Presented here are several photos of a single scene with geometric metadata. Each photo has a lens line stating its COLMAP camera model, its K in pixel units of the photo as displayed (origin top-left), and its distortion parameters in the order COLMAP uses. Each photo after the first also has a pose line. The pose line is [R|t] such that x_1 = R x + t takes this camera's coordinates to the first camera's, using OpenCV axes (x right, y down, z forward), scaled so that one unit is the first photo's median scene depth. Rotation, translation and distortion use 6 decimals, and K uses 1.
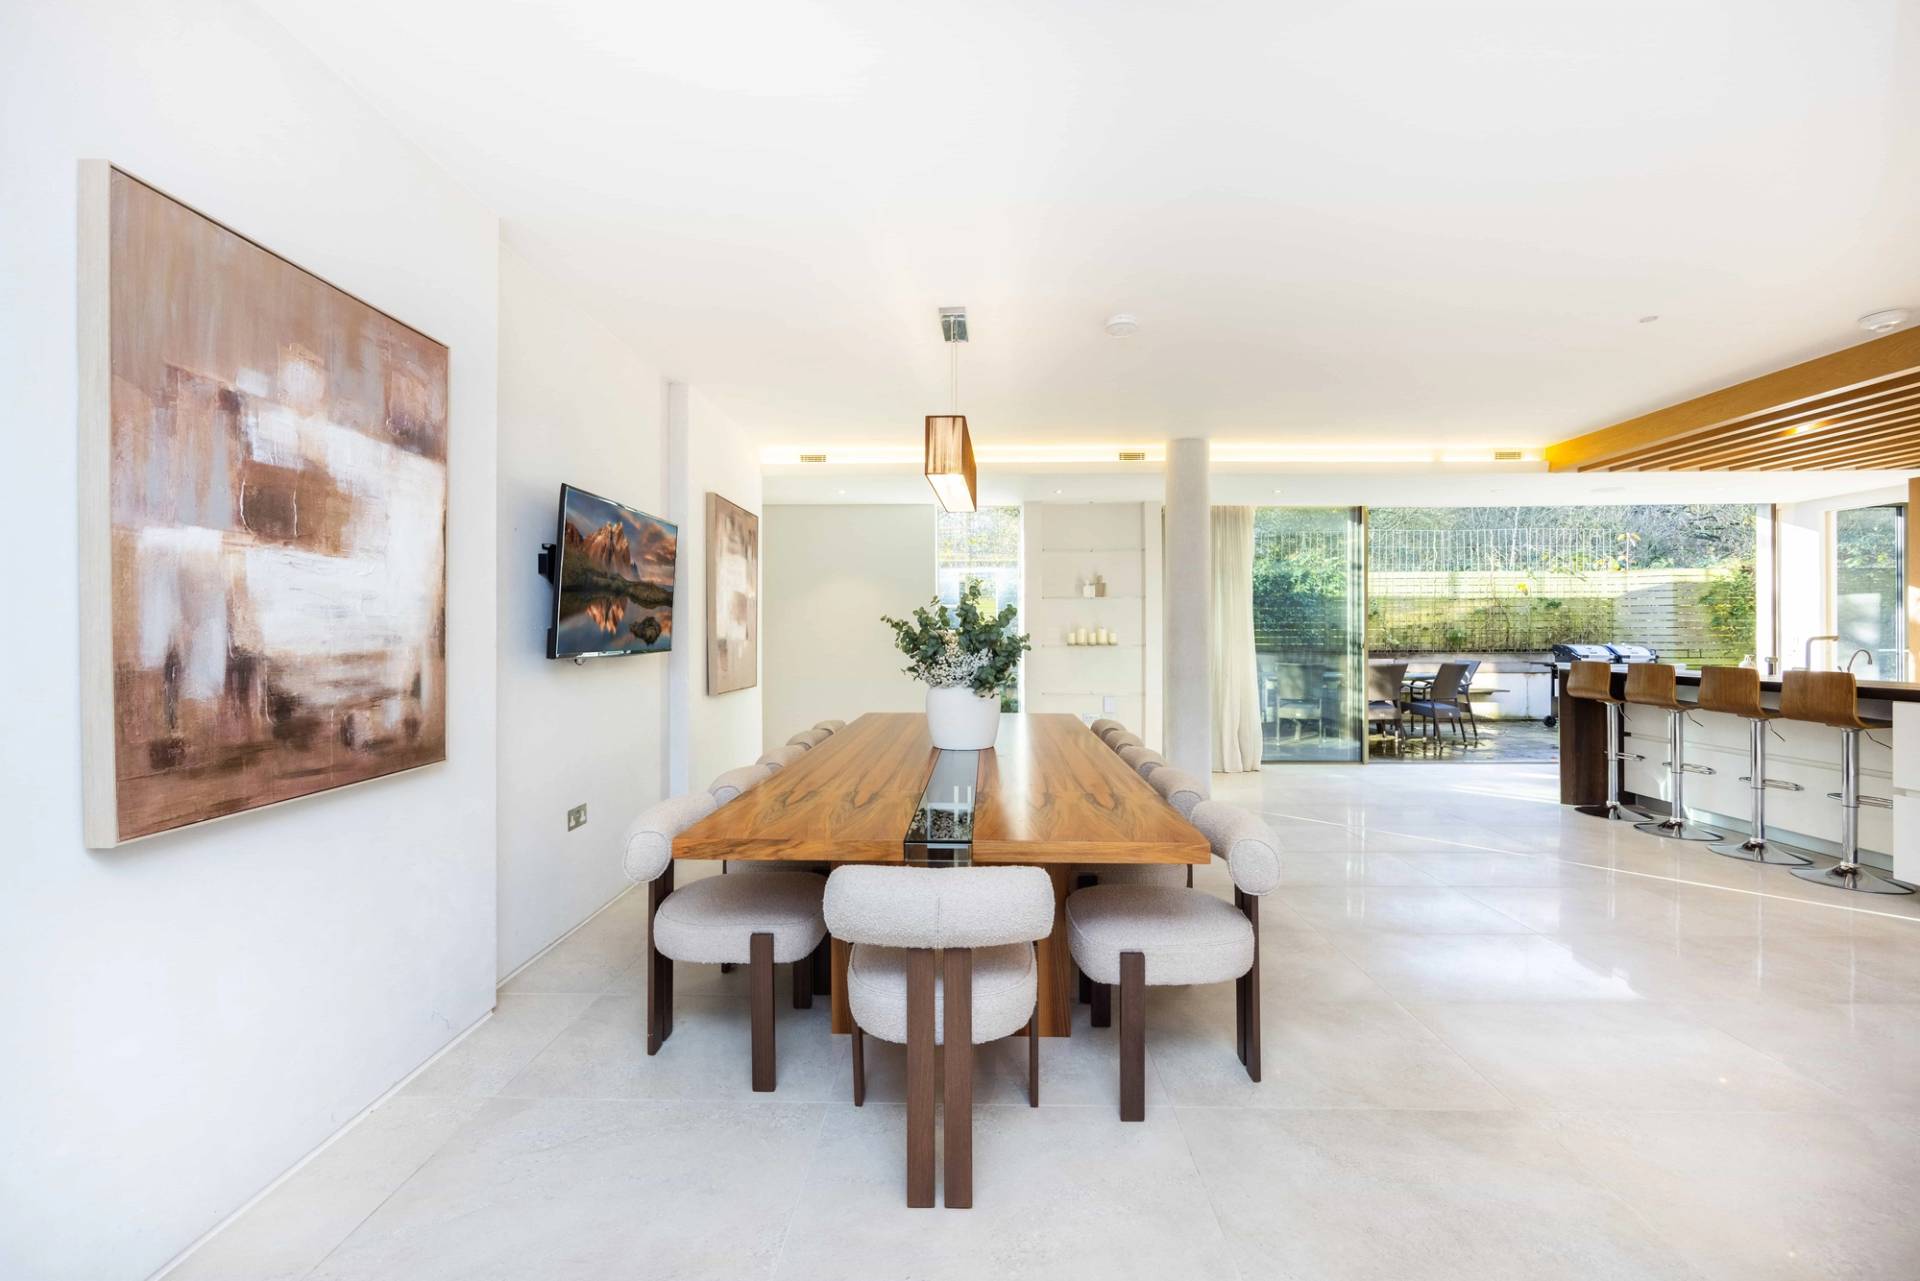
lens RADIAL K [[775.9, 0, 969.2], [0, 775.9, 637.9], [0, 0, 1]] dist [-0.004690, -0.000032]
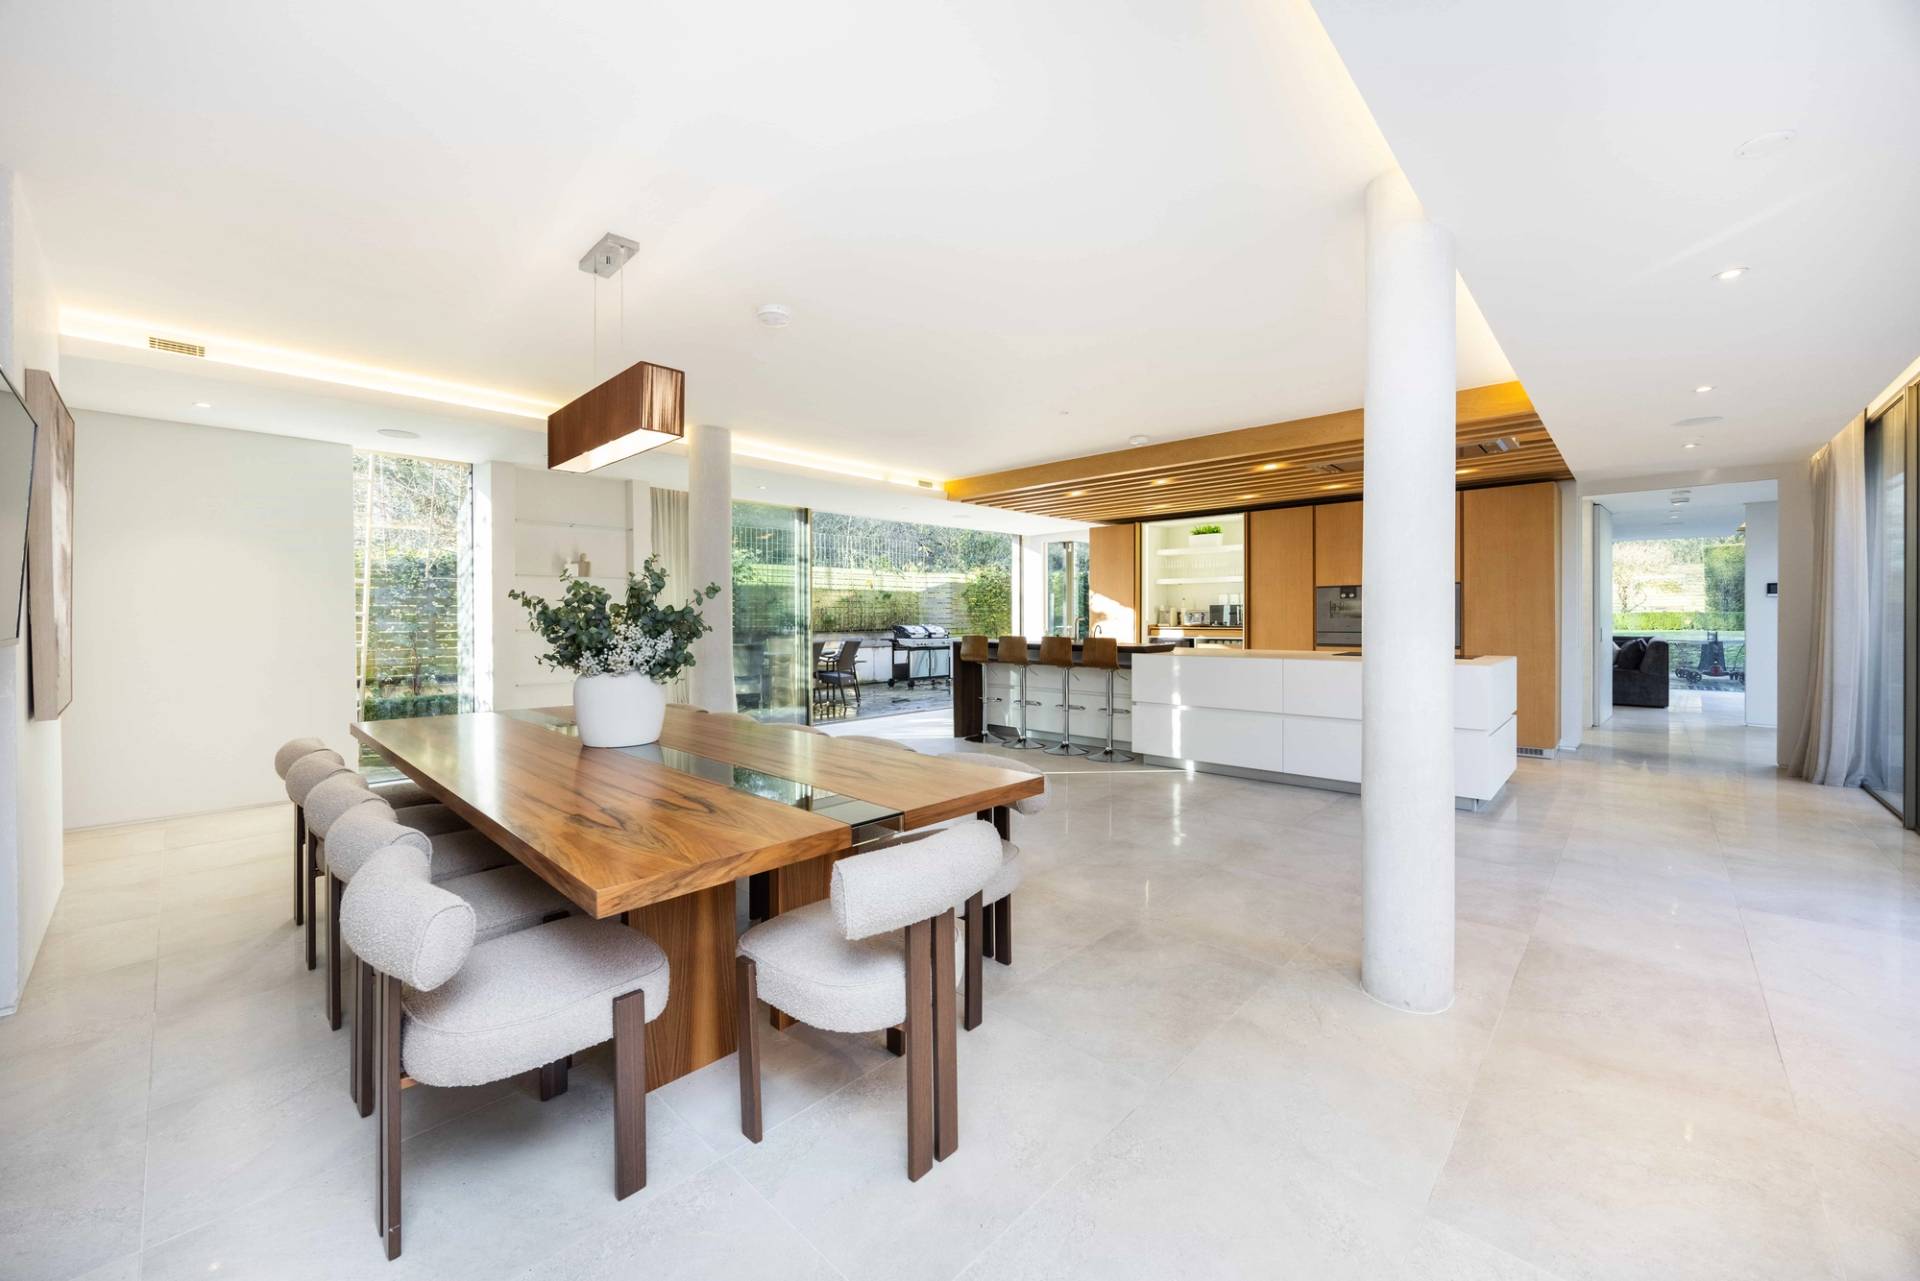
lens RADIAL K [[735.0, 0, 969.2], [0, 735.0, 625.0], [0, 0, 1]] dist [-0.002756, -0.000024]
pose [[0.668450, -0.007638, 0.743718, -0.204213], [0.005276, 0.999971, 0.005527, 0.002757], [-0.743738, 0.000229, 0.668471, 0.086627]]
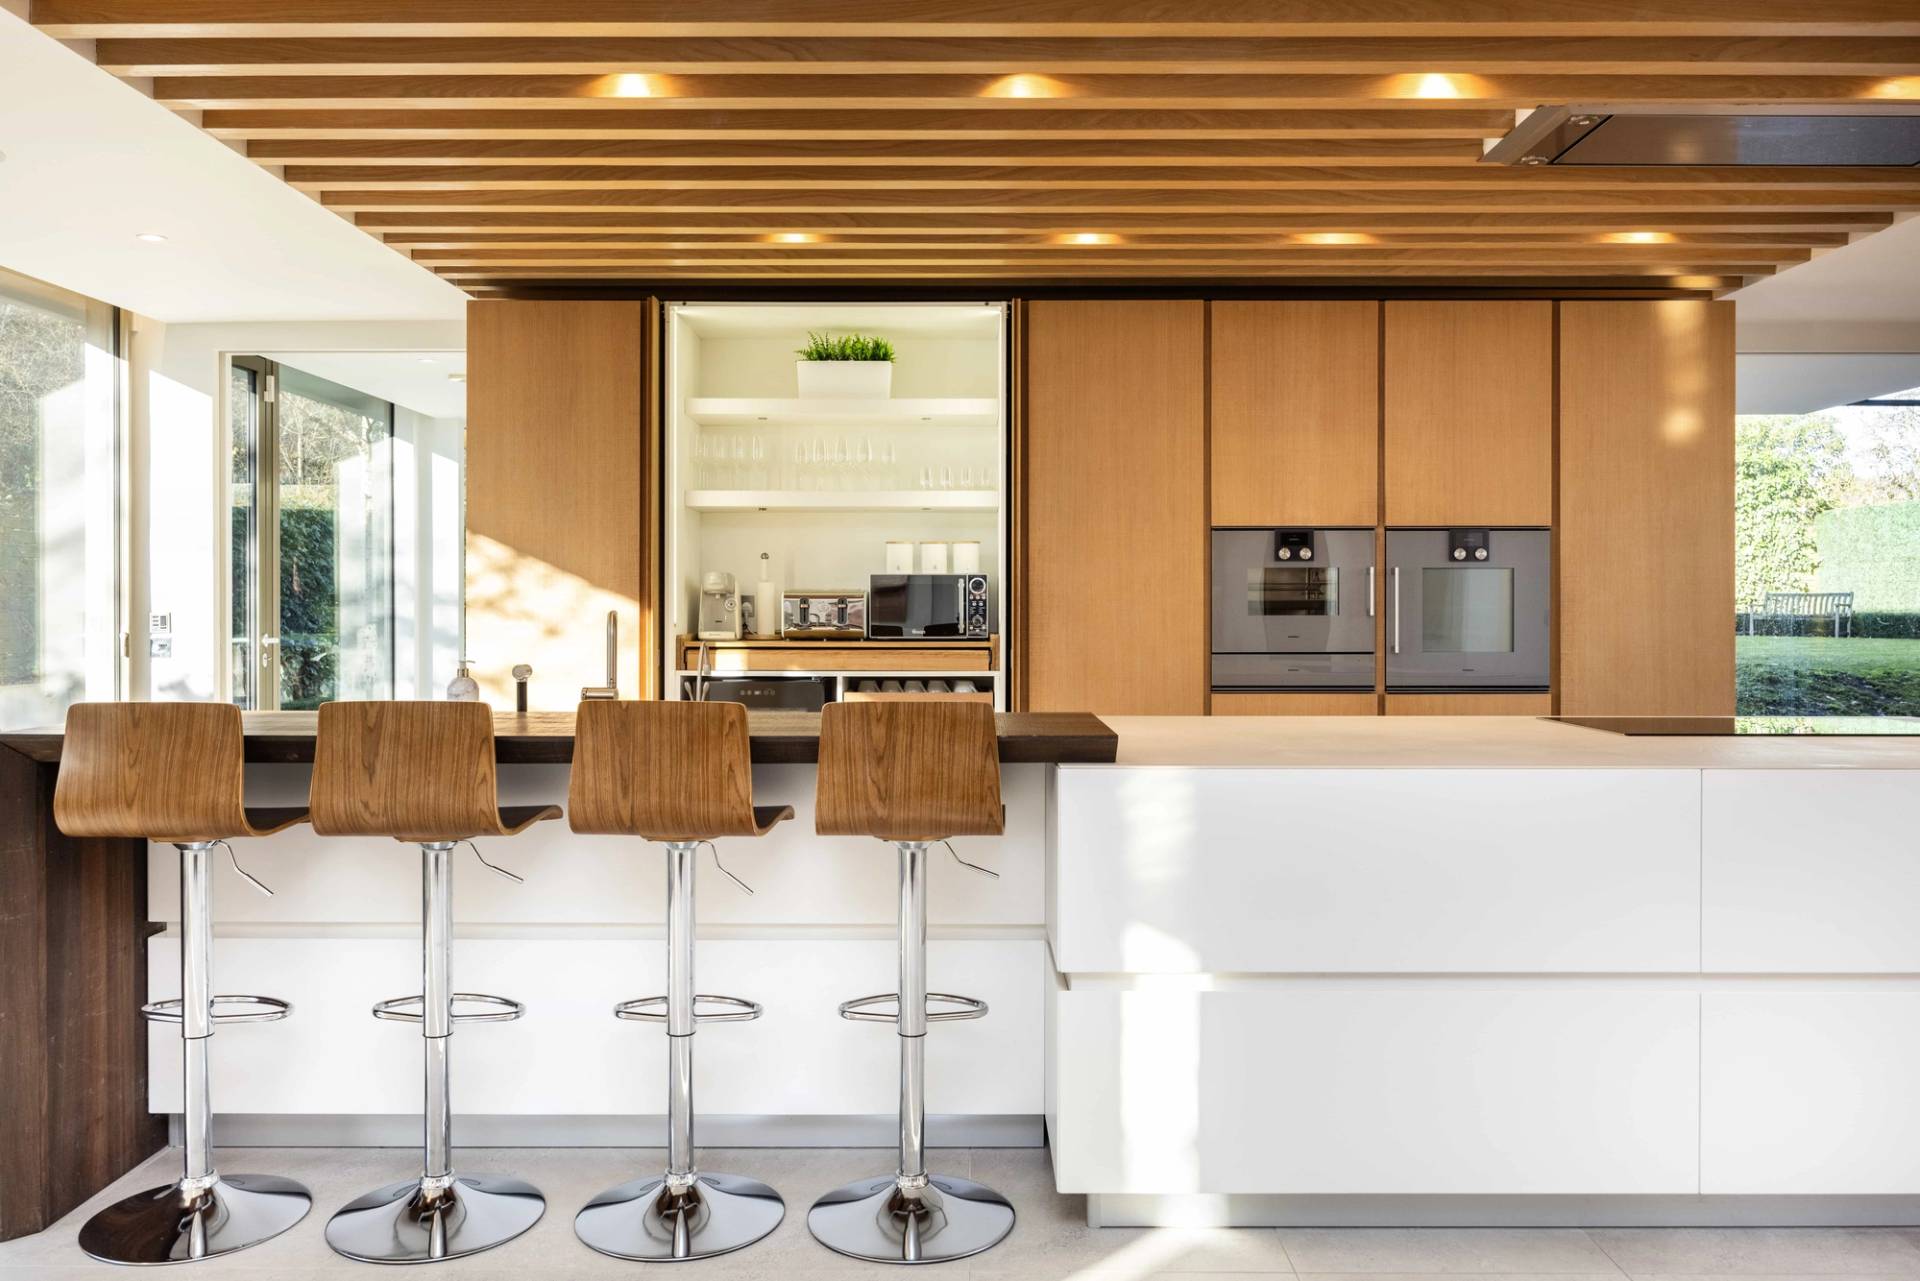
lens RADIAL K [[1432.9, 0, 960.0], [0, 1432.9, 622.3], [0, 0, 1]] dist [0.006796, -0.020147]
pose [[-0.003720, -0.003362, 0.999987, 0.269049], [0.003446, 0.999988, 0.003375, 0.001965], [-0.999987, 0.003459, -0.003709, 0.661531]]
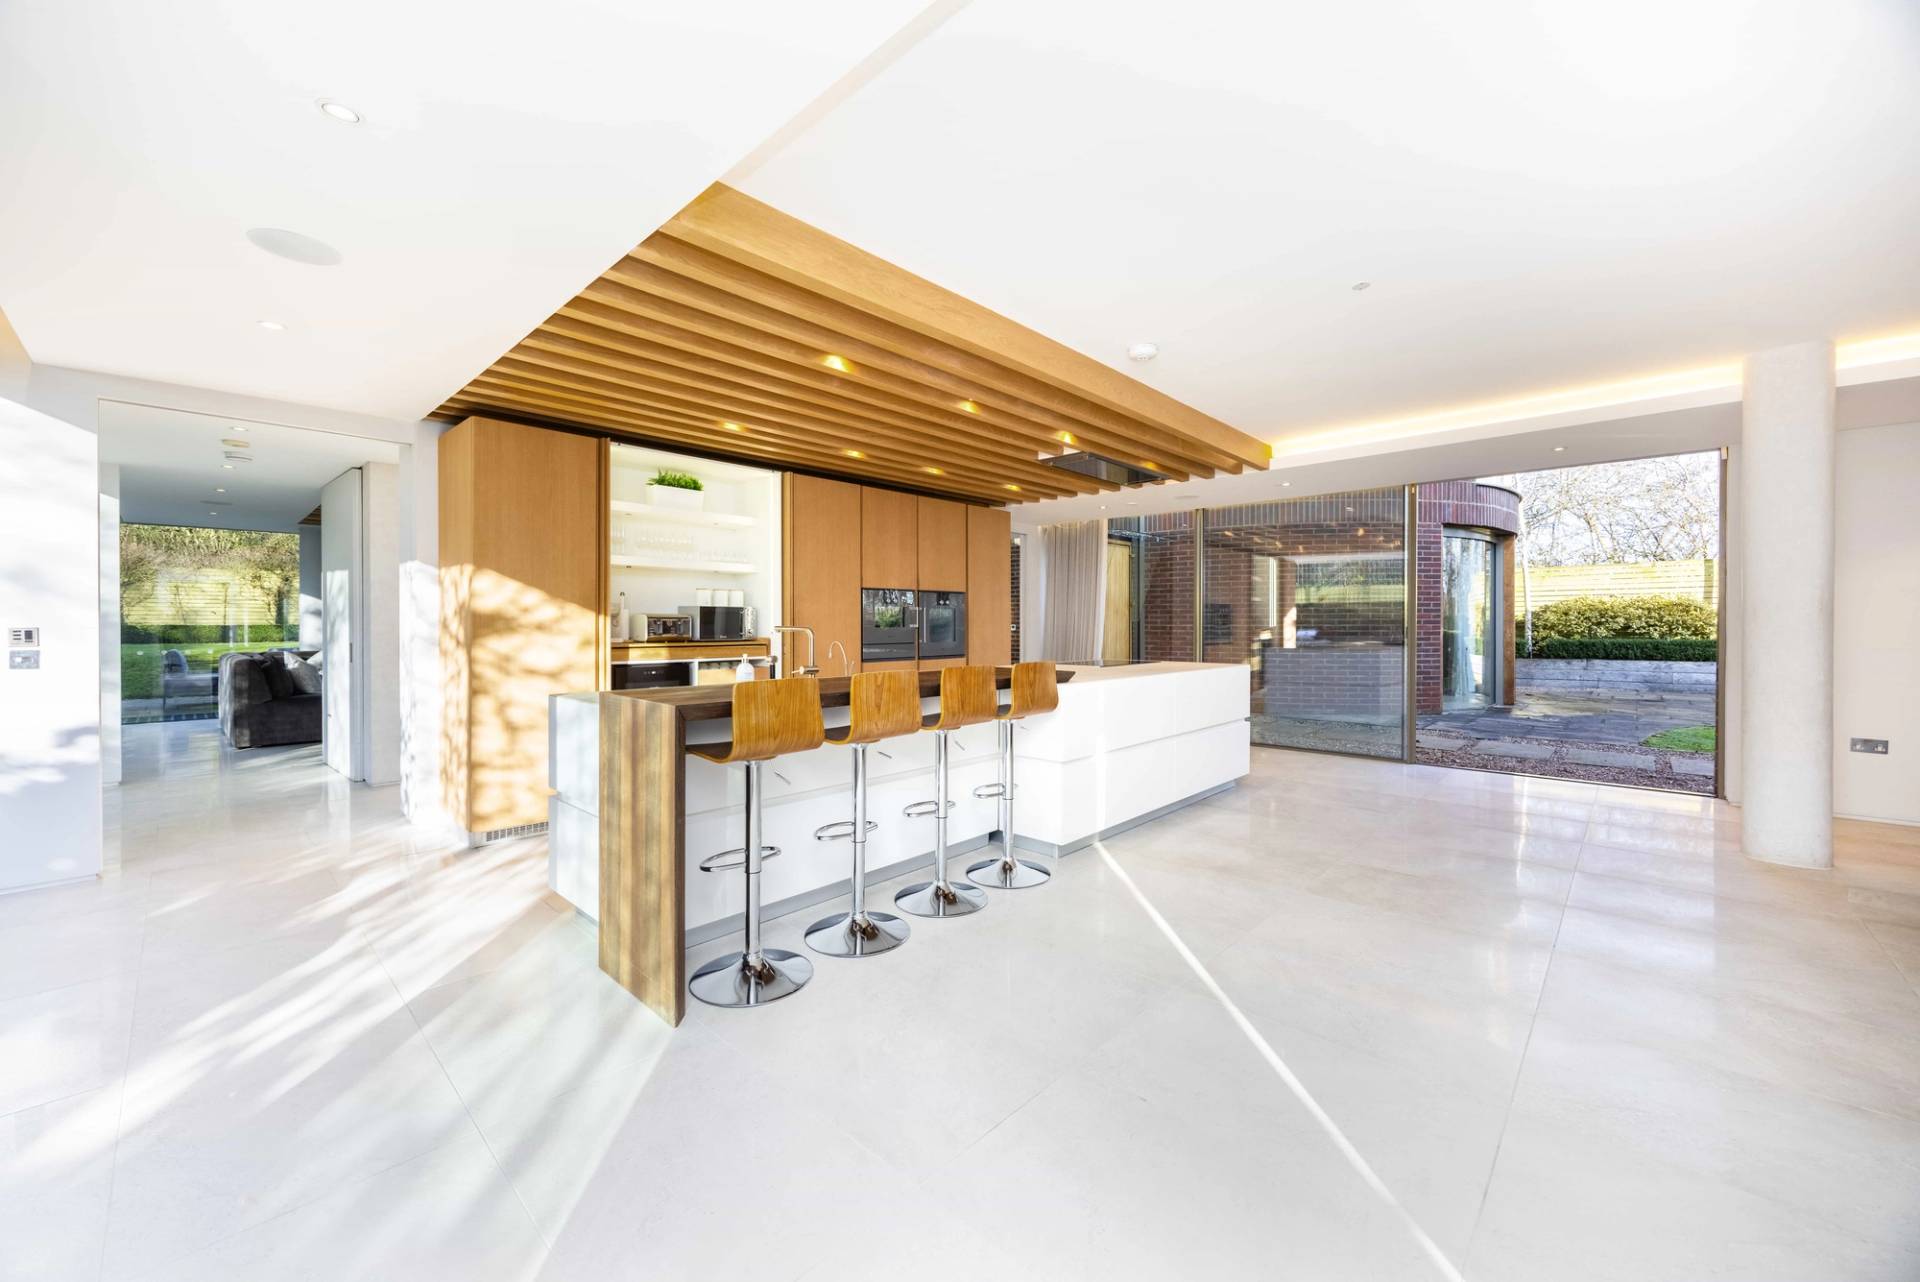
lens RADIAL K [[735.0, 0, 967.2], [0, 735.0, 647.6], [0, 0, 1]] dist [-0.002756, -0.000024]
pose [[-0.736939, -0.018020, 0.675719, 0.369491], [0.003635, 0.999524, 0.030620, -0.002218], [-0.675950, 0.025021, -0.736523, 1.166697]]
